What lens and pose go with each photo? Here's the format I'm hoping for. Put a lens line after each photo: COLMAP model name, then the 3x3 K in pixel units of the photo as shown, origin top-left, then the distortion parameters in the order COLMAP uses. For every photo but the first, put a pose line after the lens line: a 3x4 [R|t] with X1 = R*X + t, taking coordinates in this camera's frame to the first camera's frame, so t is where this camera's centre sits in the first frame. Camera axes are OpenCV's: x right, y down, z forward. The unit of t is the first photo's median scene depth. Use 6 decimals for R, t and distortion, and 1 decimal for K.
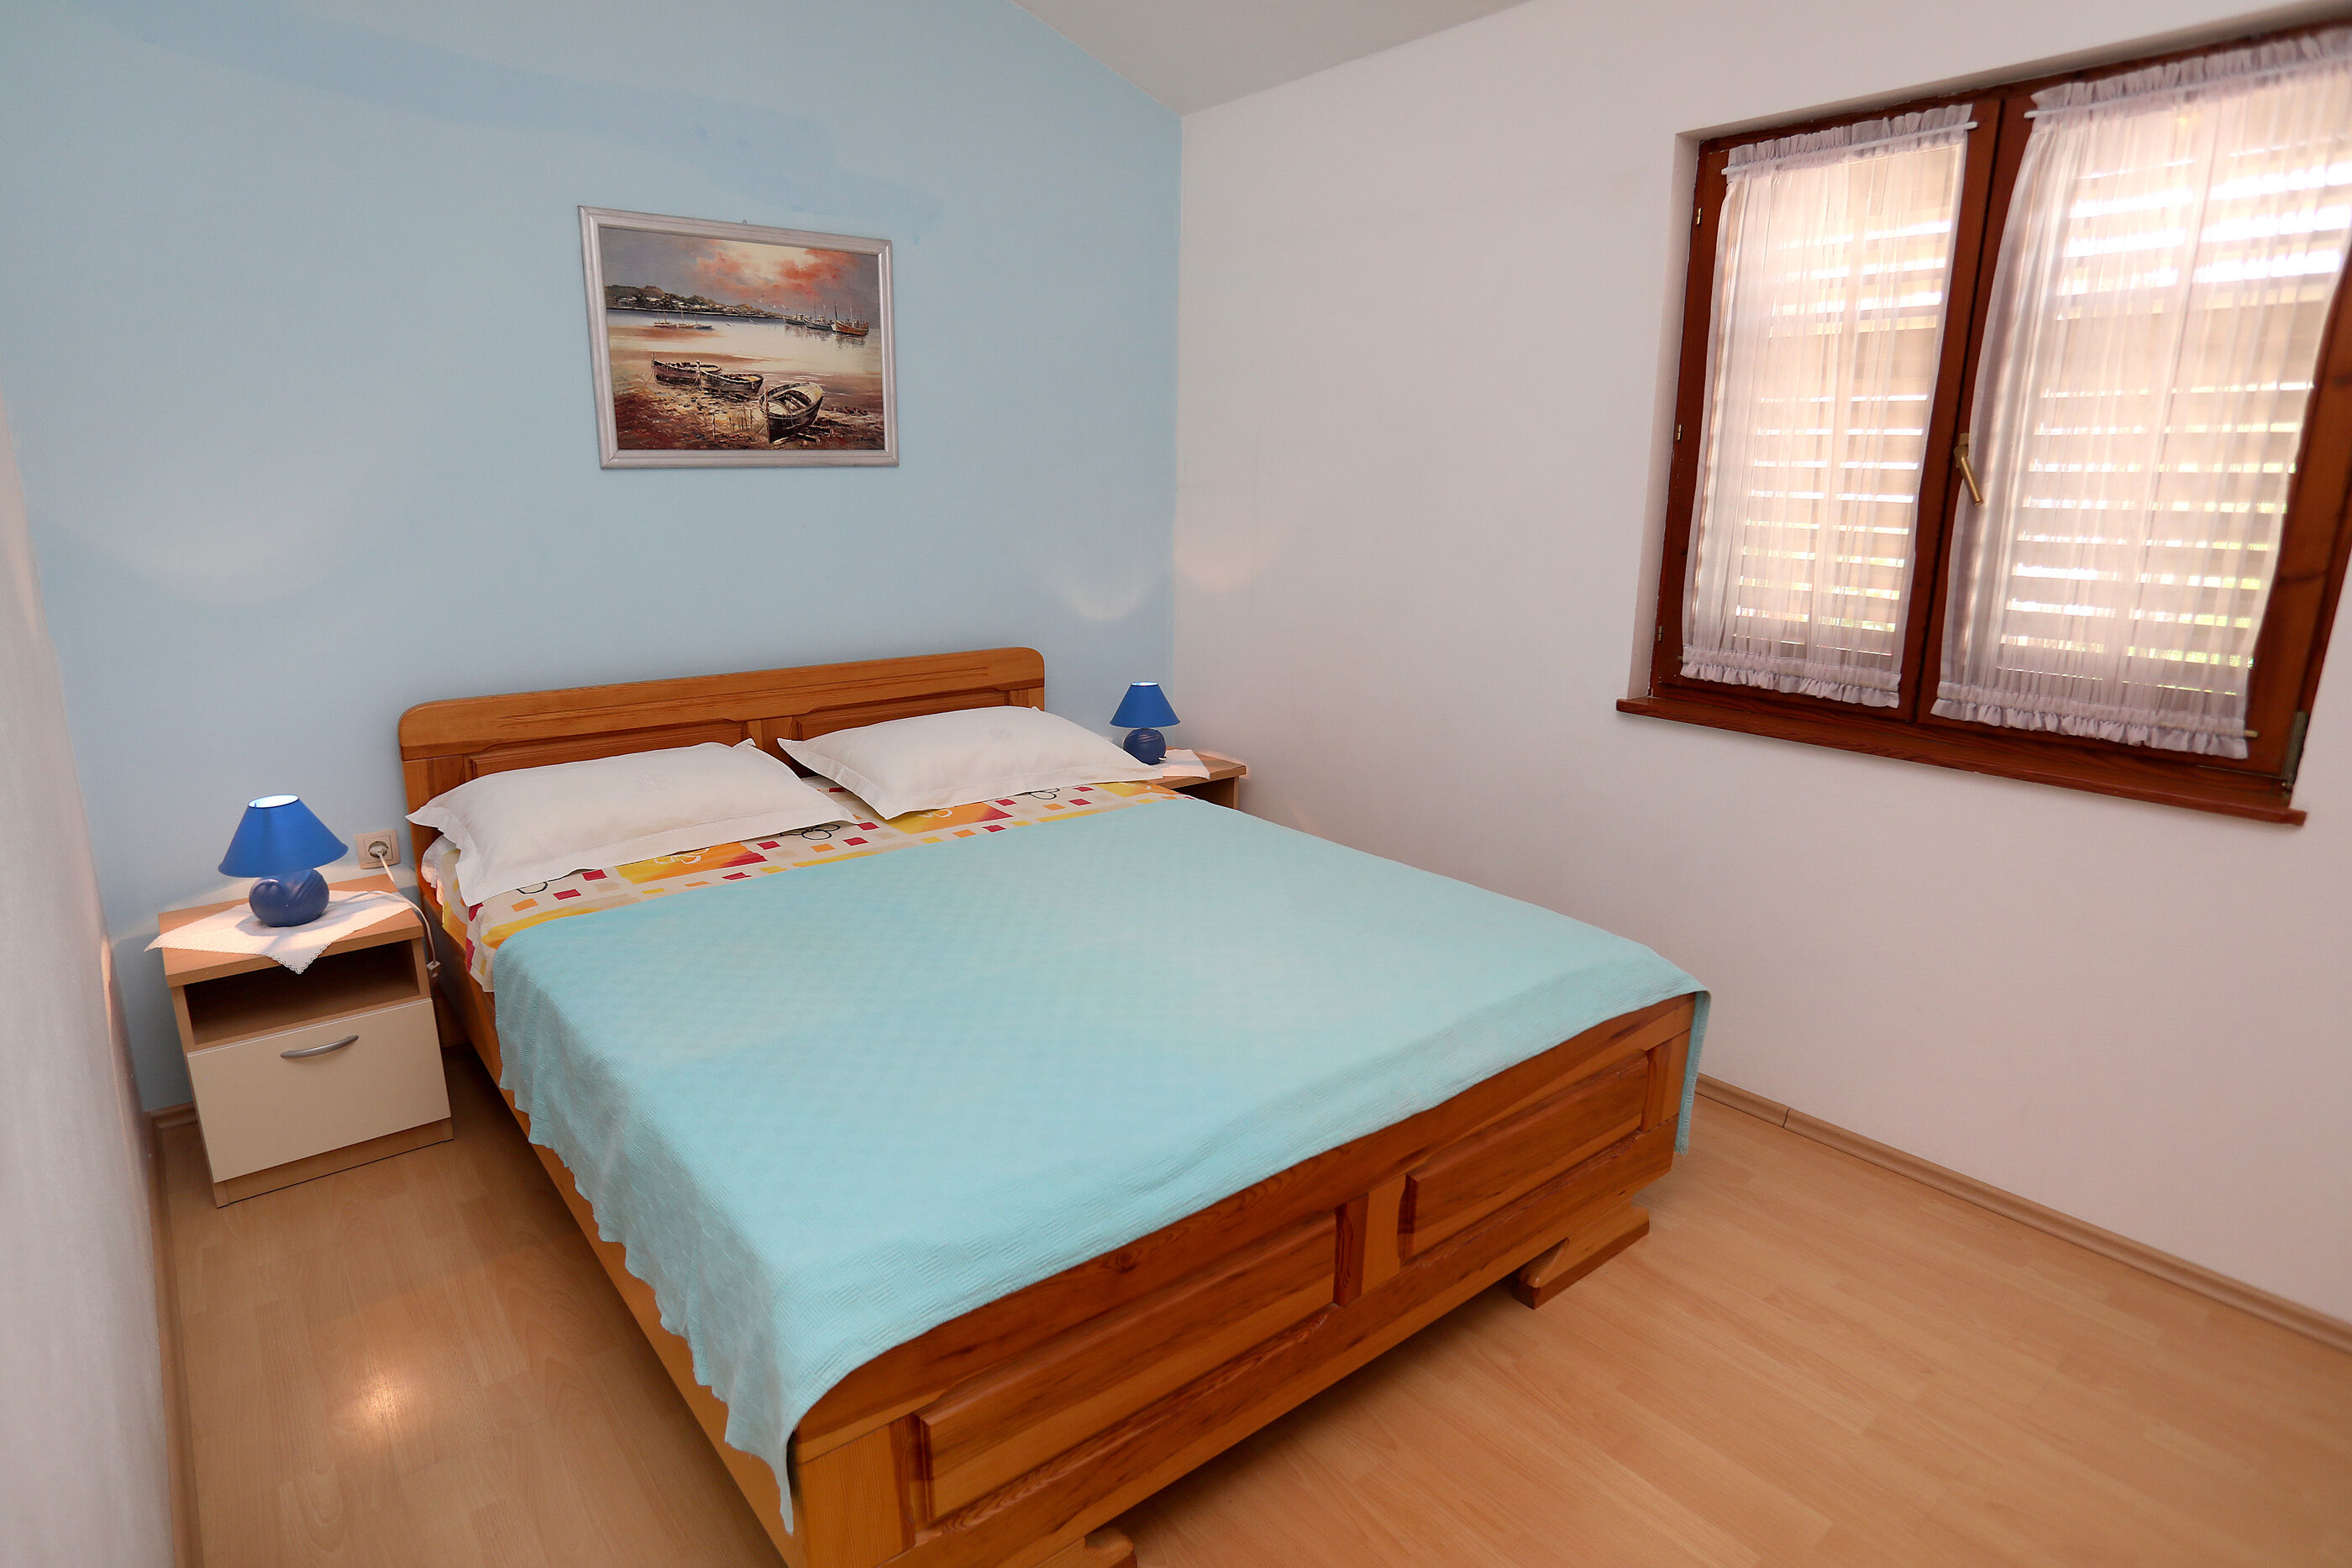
lens RADIAL K [[1285.1, 0, 1176.0], [0, 1285.1, 784.0], [0, 0, 1]] dist [-0.001461, -0.000140]
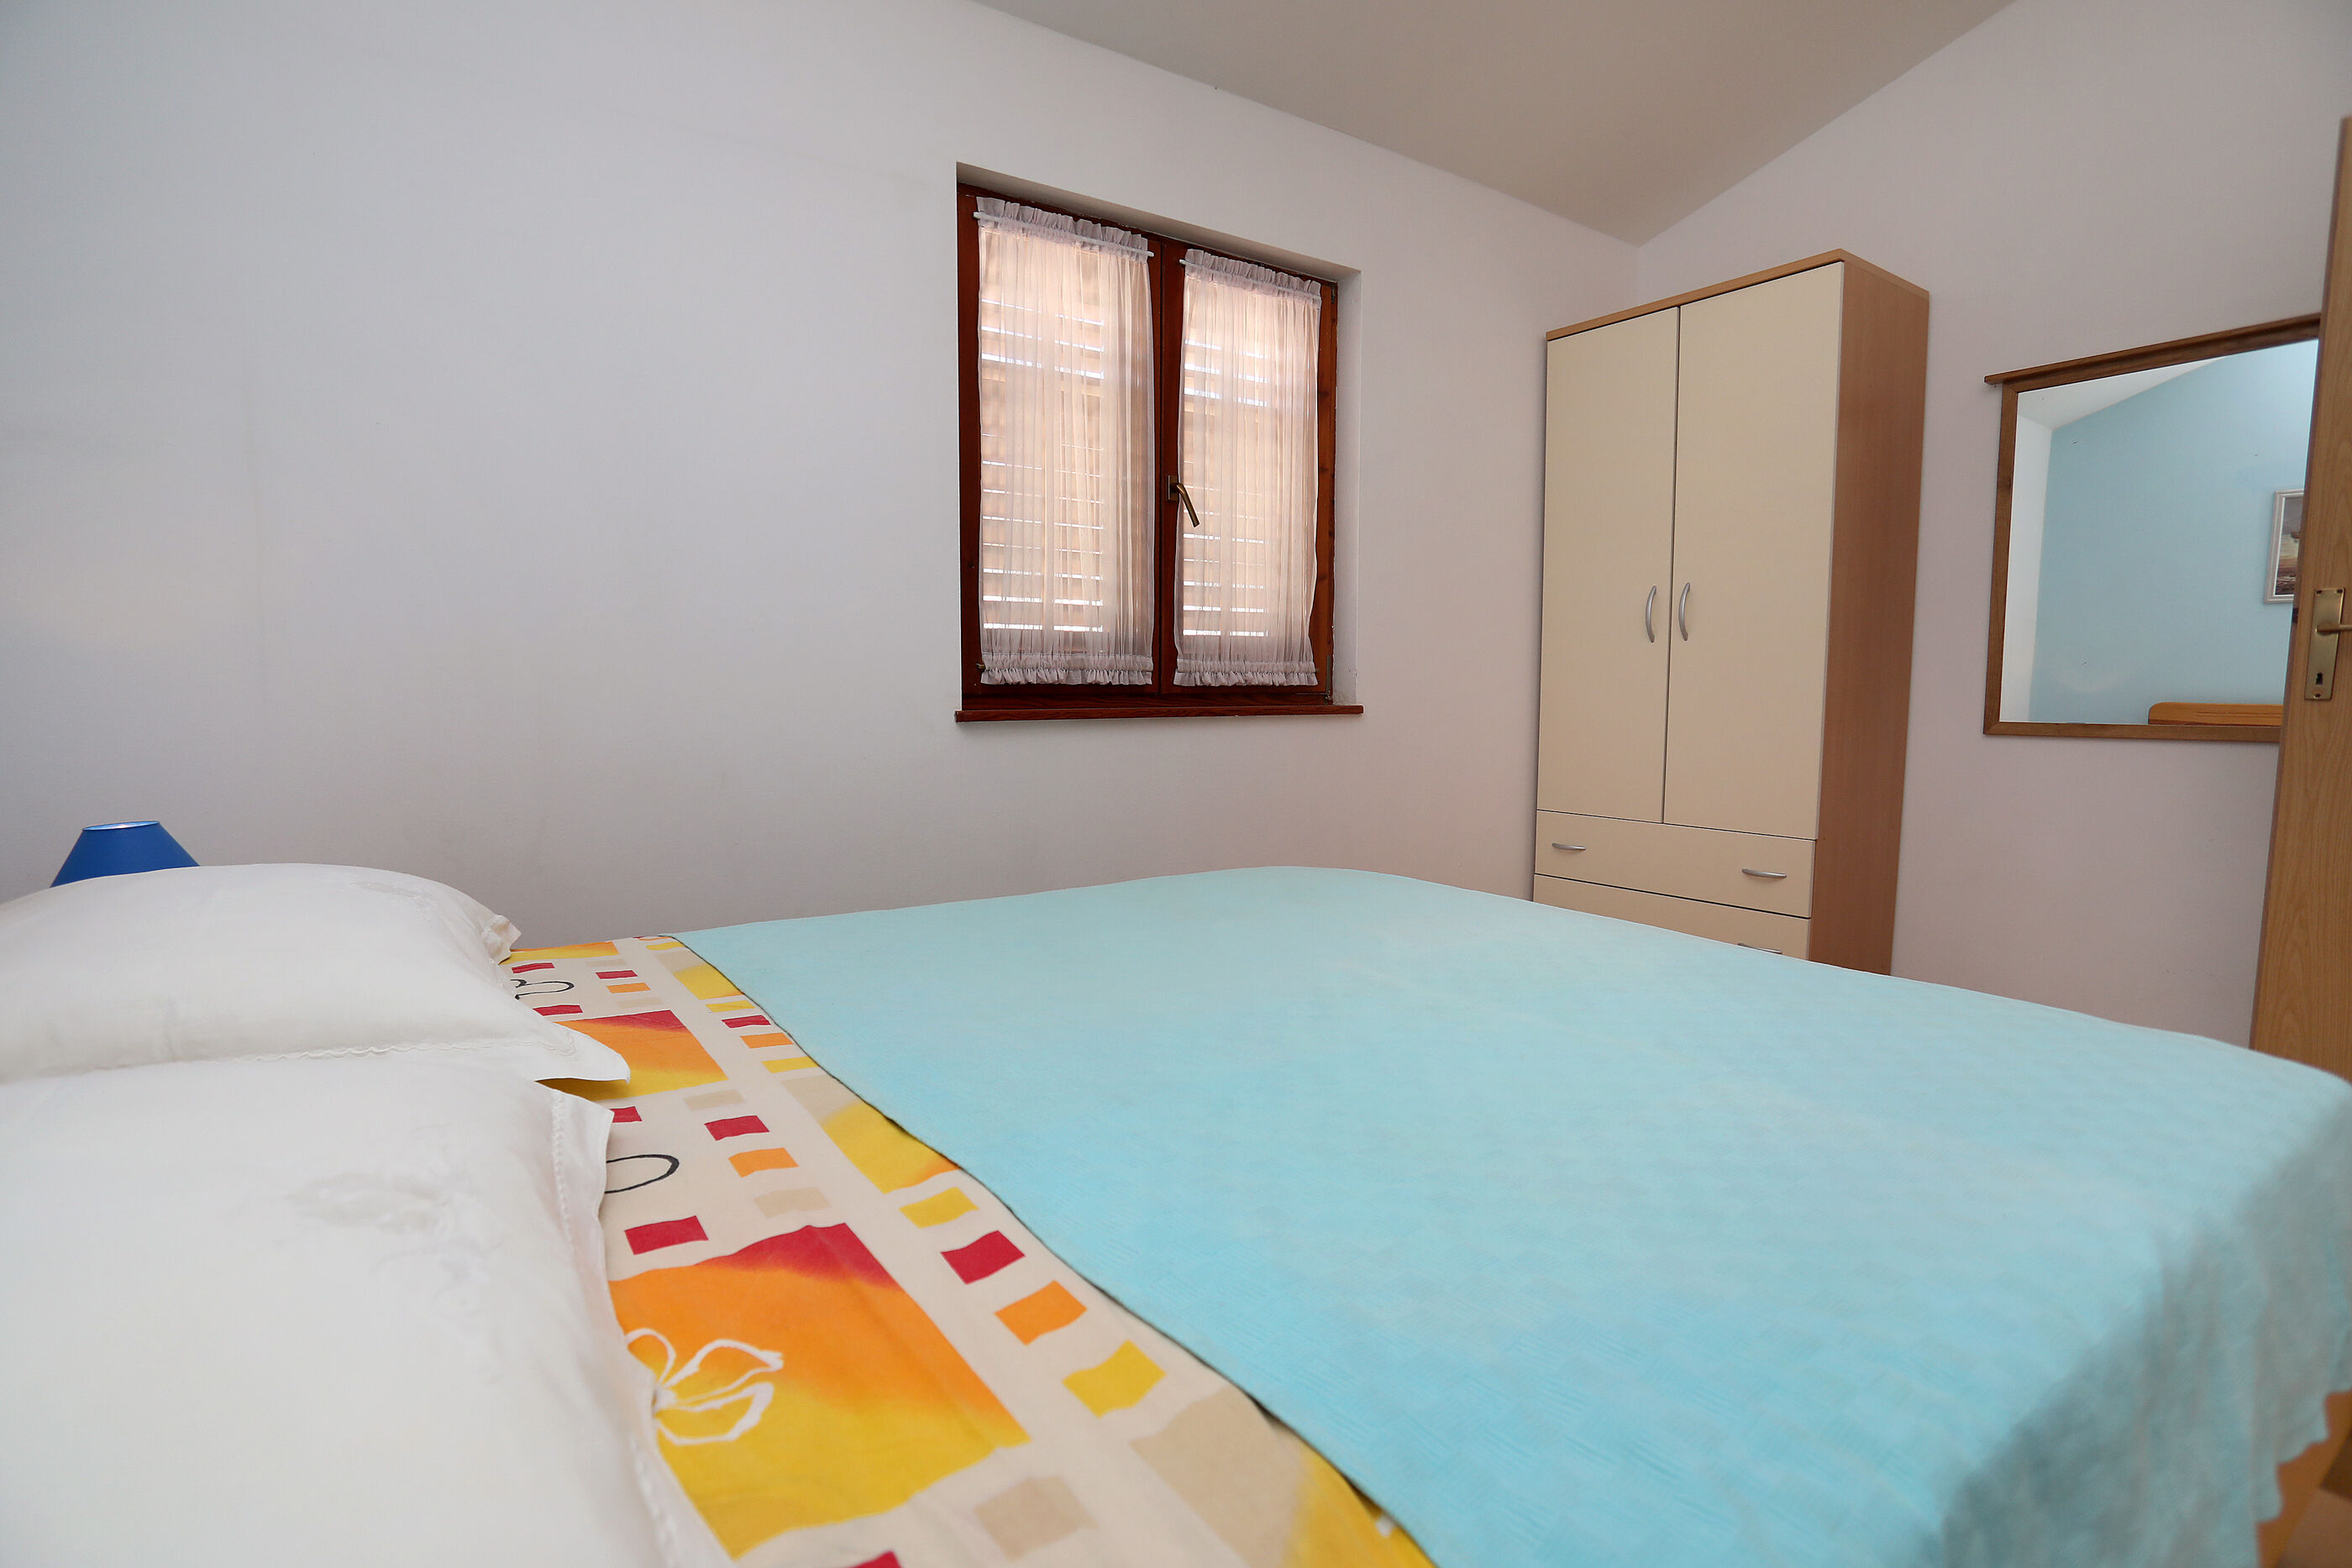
lens RADIAL K [[1155.4, 0, 1169.6], [0, 1155.4, 794.1], [0, 0, 1]] dist [-0.078068, 0.036870]
pose [[0.072622, -0.098945, 0.992439, -0.579639], [0.246367, 0.966010, 0.078282, -0.039059], [-0.966452, 0.238819, 0.094531, 0.894985]]
